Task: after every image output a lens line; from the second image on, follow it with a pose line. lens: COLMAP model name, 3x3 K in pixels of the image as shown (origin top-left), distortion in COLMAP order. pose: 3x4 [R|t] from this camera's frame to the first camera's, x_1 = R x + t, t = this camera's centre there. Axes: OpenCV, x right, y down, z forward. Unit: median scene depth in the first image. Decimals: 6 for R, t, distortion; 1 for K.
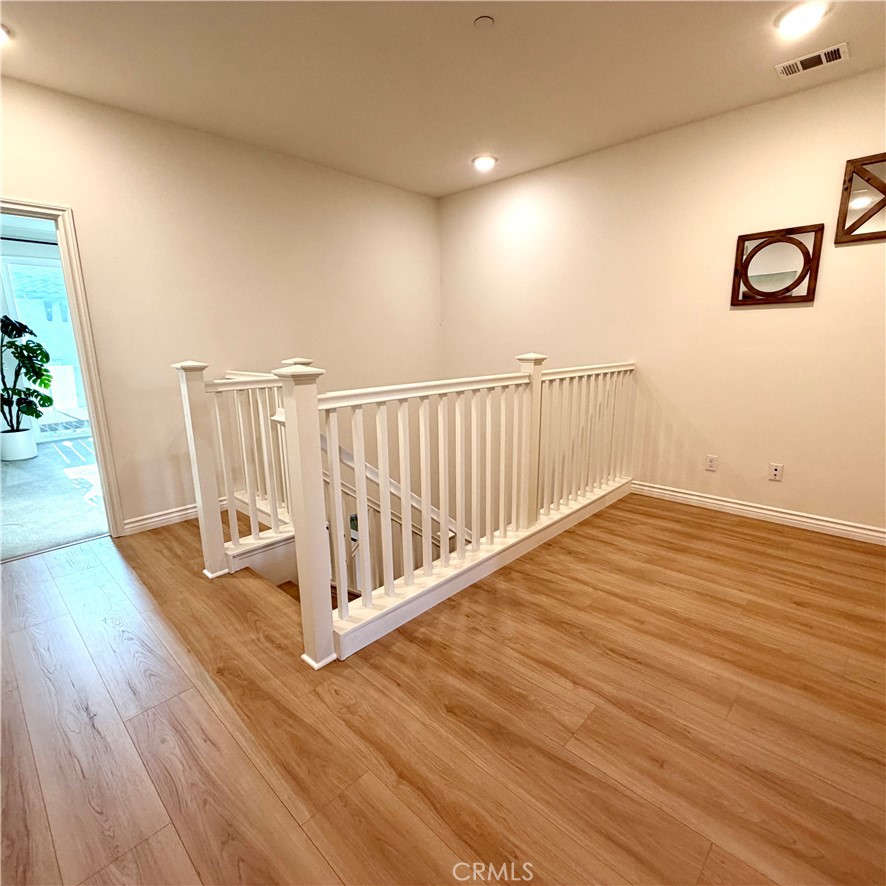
lens RADIAL K [[467.8, 0, 443.0], [0, 467.8, 443.0], [0, 0, 1]] dist [-0.006544, -0.001599]
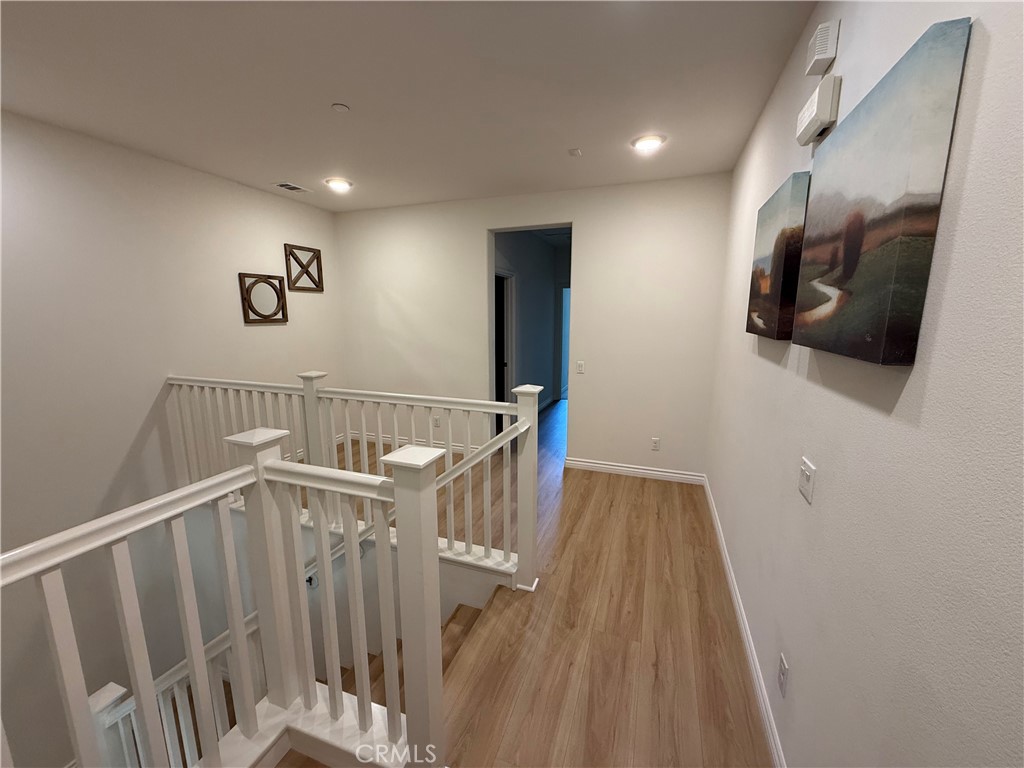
lens RADIAL K [[406.7, 0, 512.0], [0, 406.7, 384.0], [0, 0, 1]] dist [-0.001170, -0.000019]
pose [[-0.398126, -0.144592, 0.905863, -0.905275], [0.205935, 0.948206, 0.241859, -0.303209], [-0.893916, 0.282840, -0.347729, 0.919969]]
